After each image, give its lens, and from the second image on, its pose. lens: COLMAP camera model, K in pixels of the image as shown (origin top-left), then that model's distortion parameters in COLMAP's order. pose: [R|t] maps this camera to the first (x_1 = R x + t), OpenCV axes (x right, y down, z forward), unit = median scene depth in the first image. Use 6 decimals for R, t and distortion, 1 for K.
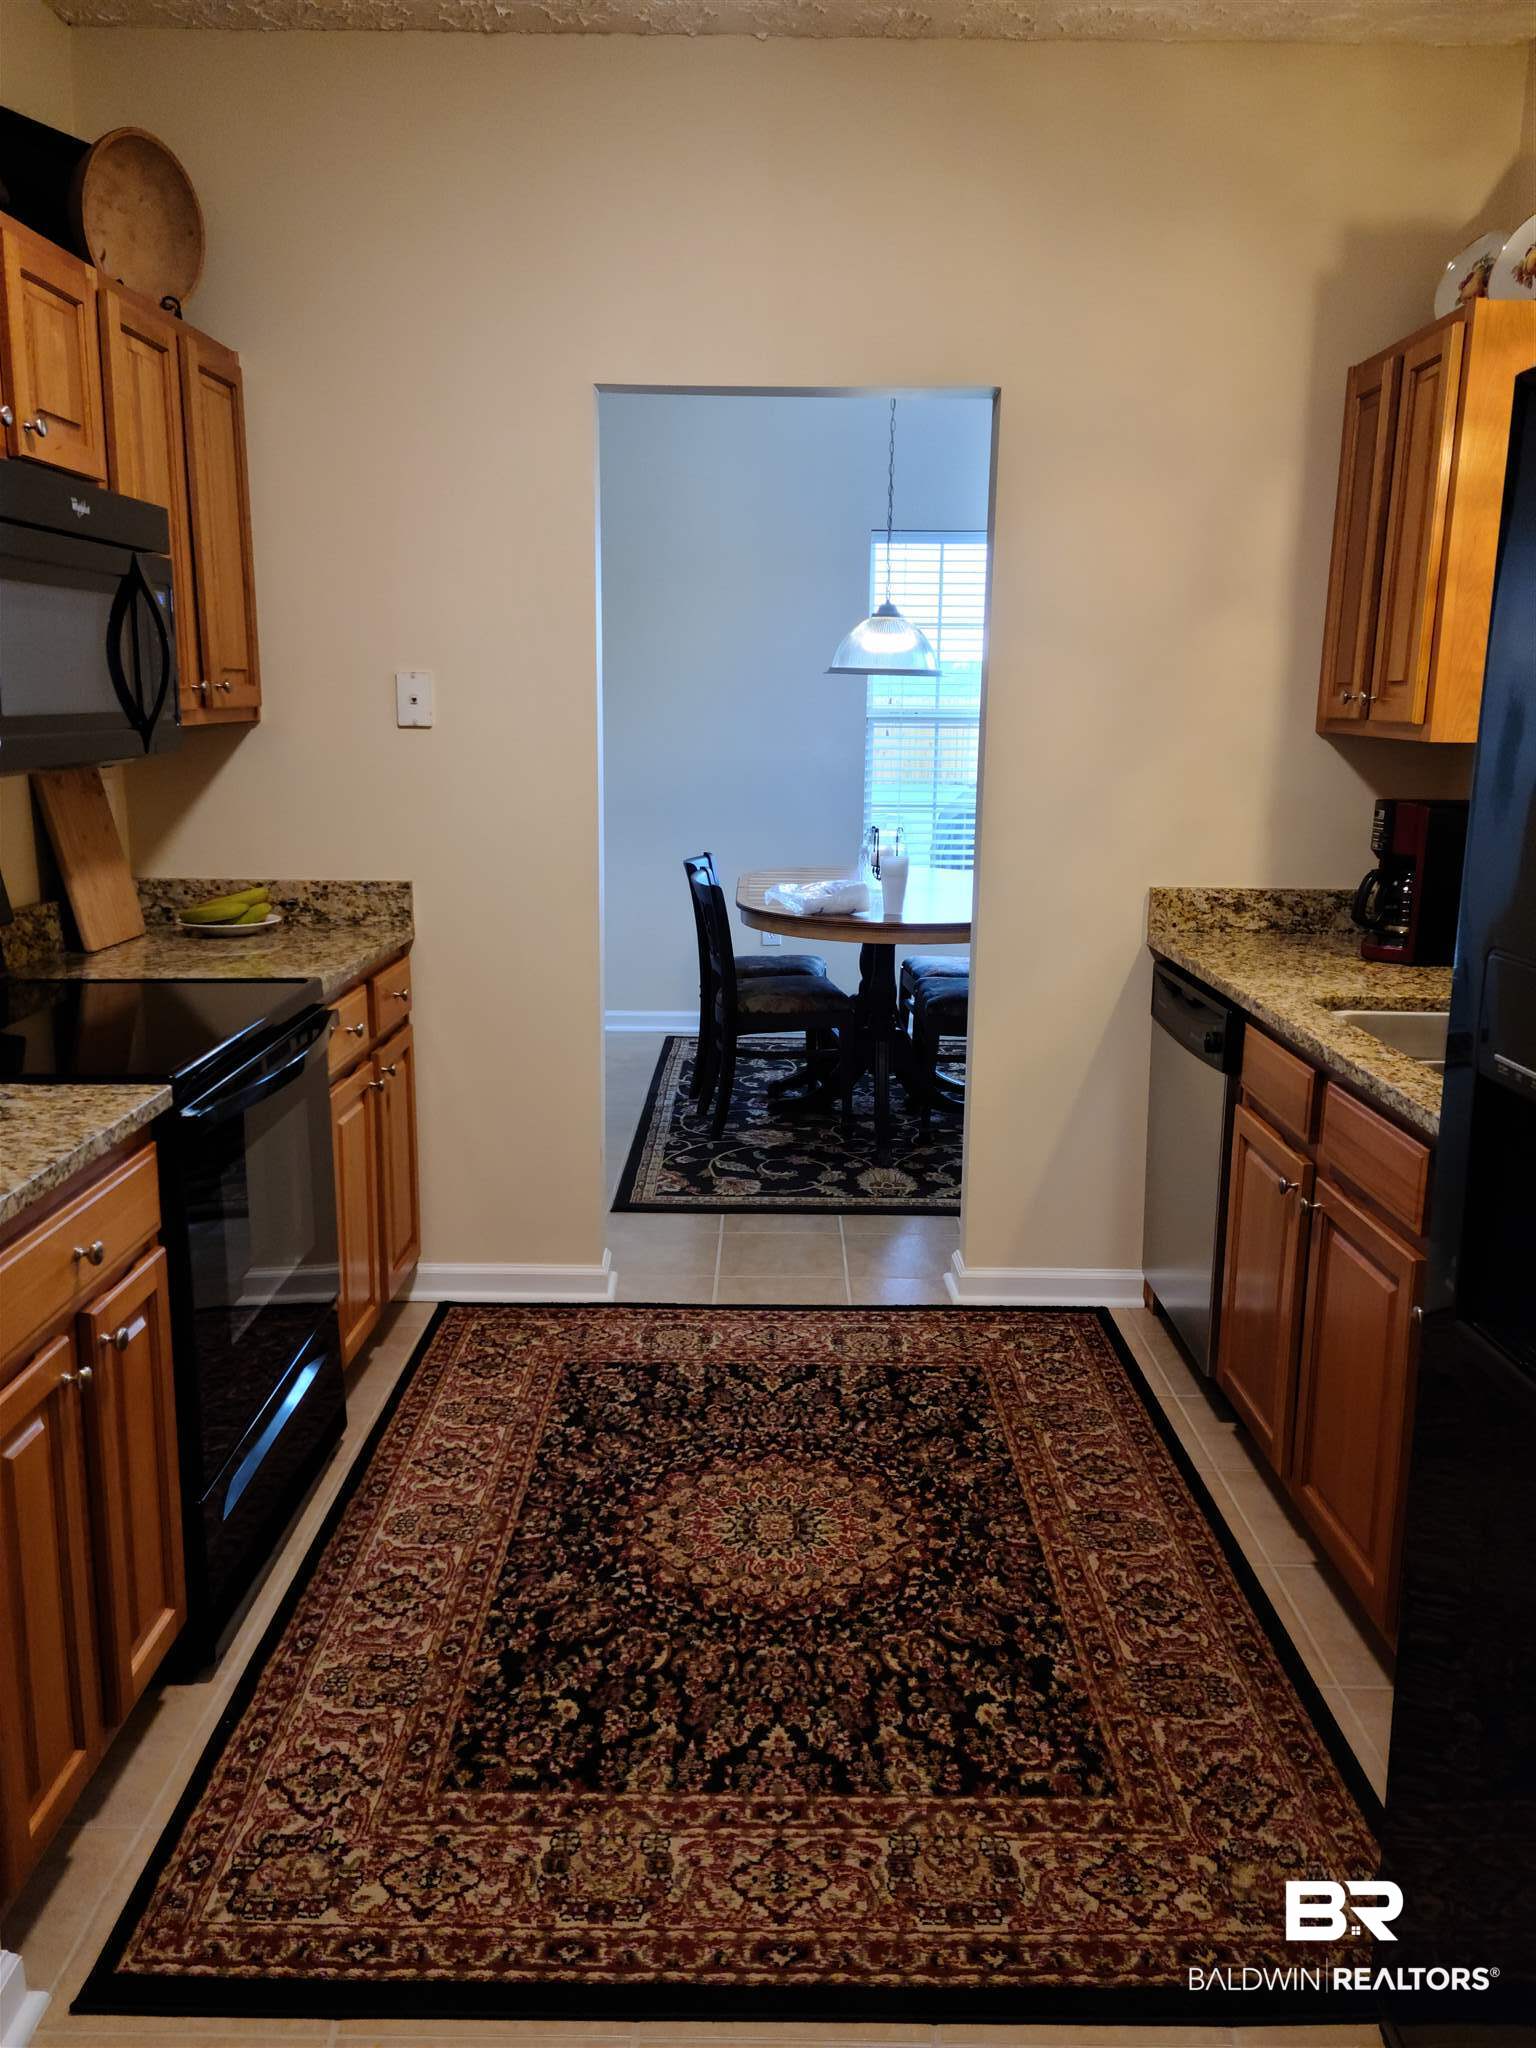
lens RADIAL K [[1606.6, 0, 768.0], [0, 1606.6, 1024.0], [0, 0, 1]] dist [0.053114, -0.003889]
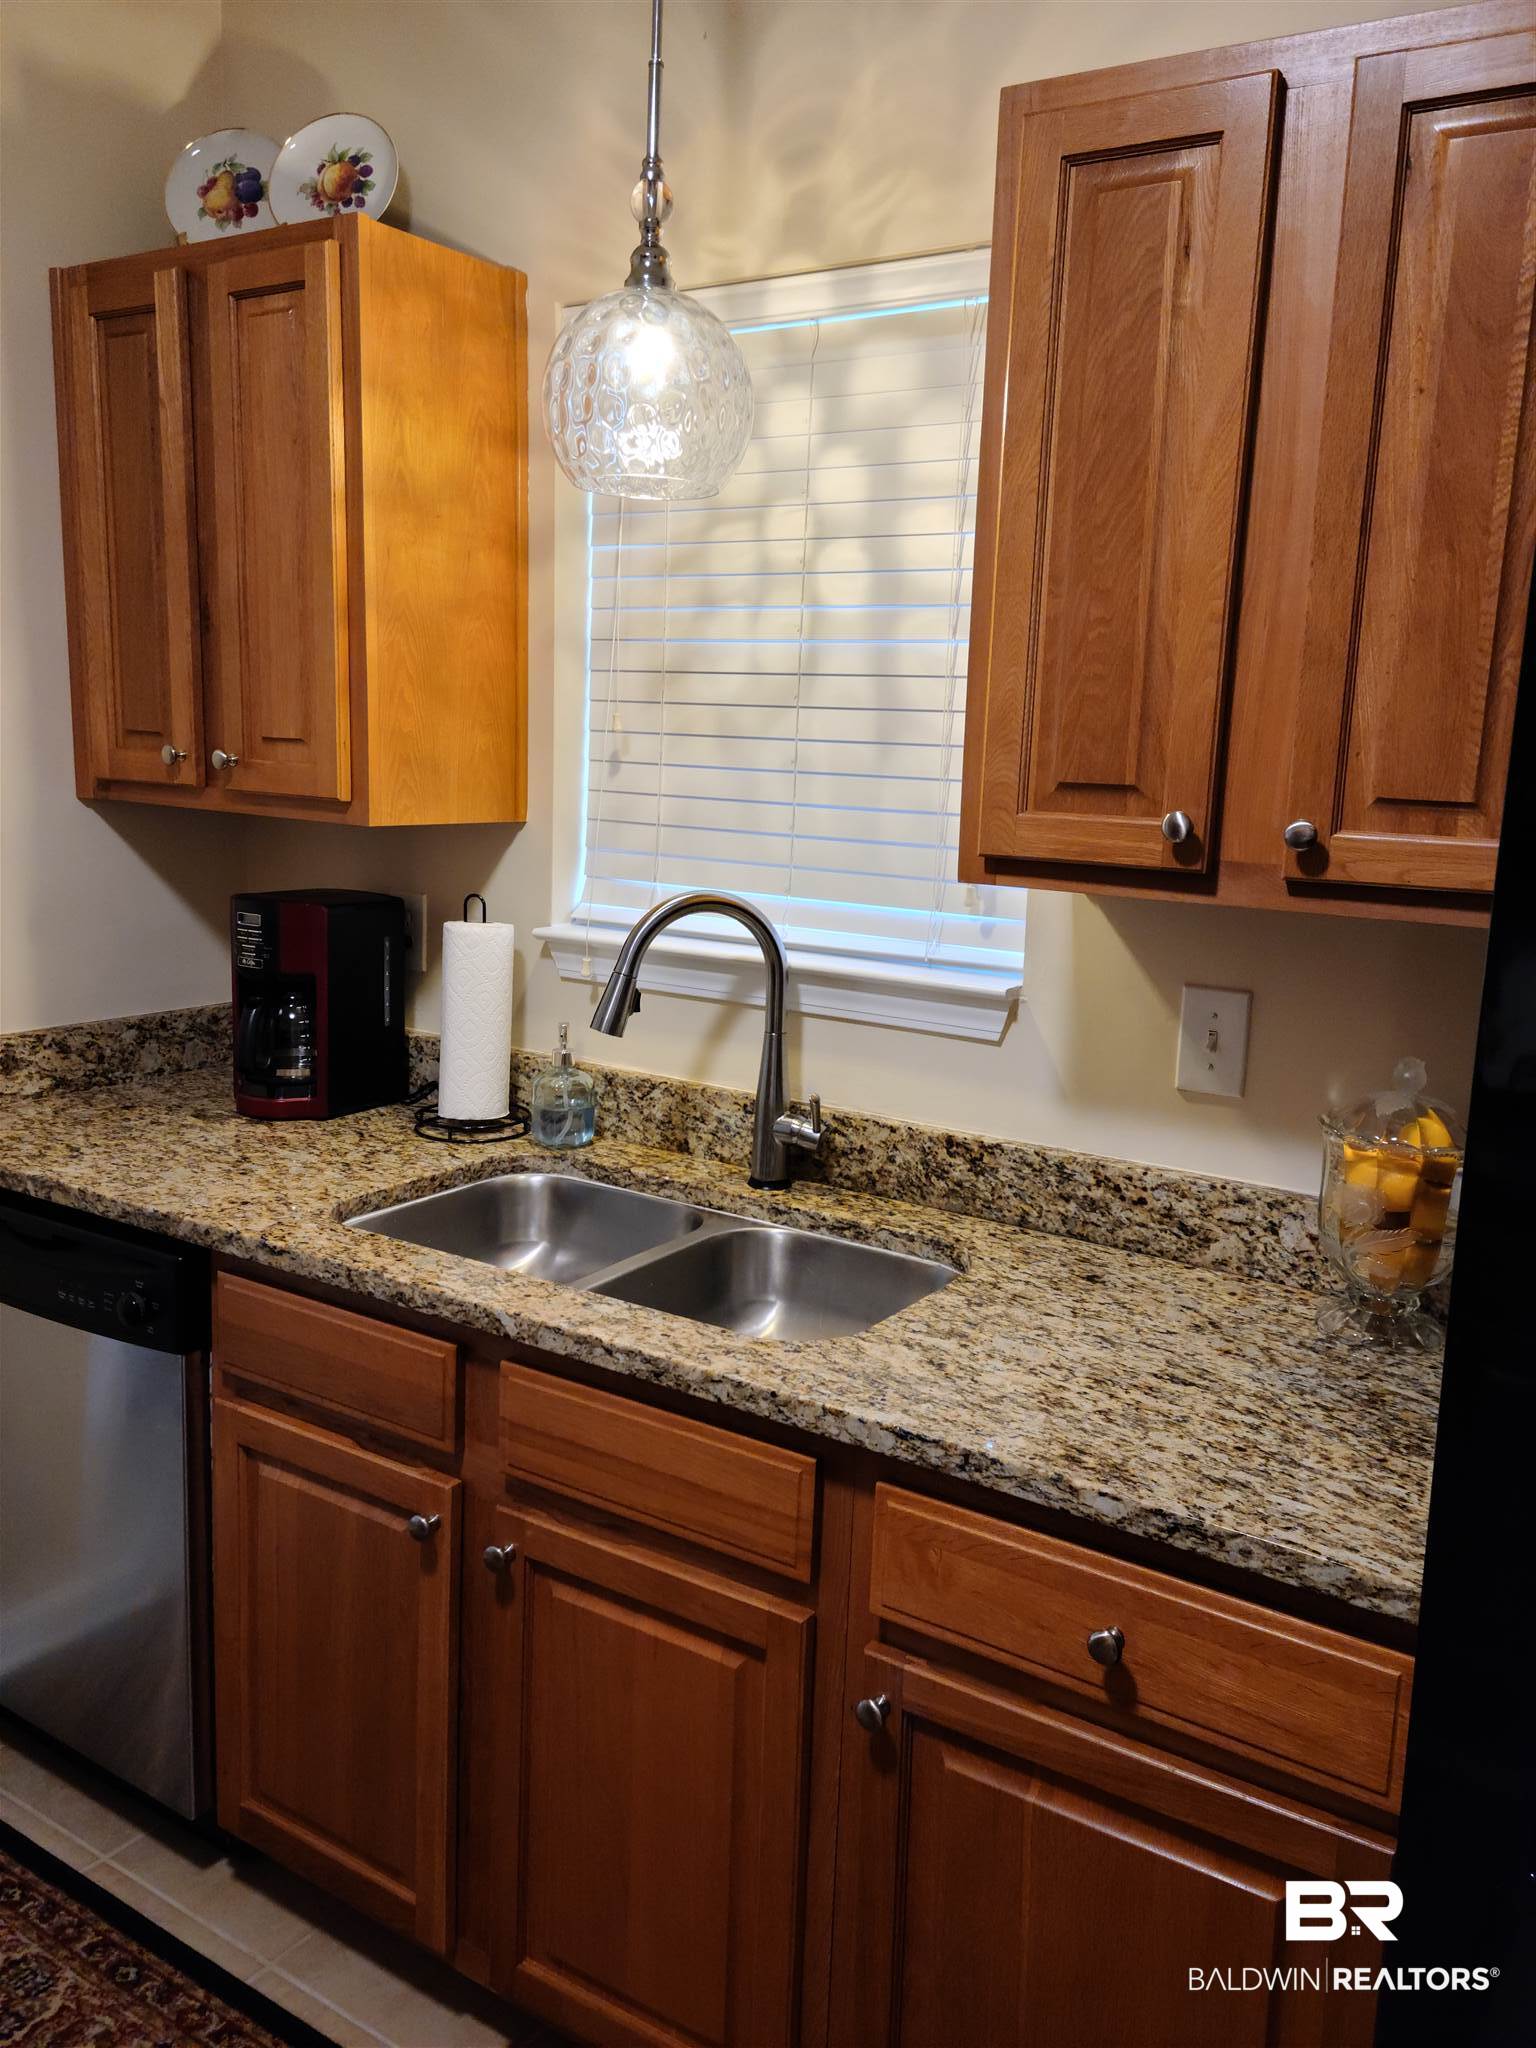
lens RADIAL K [[1606.6, 0, 768.0], [0, 1606.6, 1024.0], [0, 0, 1]] dist [0.053114, -0.003889]
pose [[0.553895, -0.143849, 0.820066, -0.099161], [0.145106, 0.986566, 0.075047, -0.117741], [-0.819844, 0.077428, 0.567327, 0.463142]]
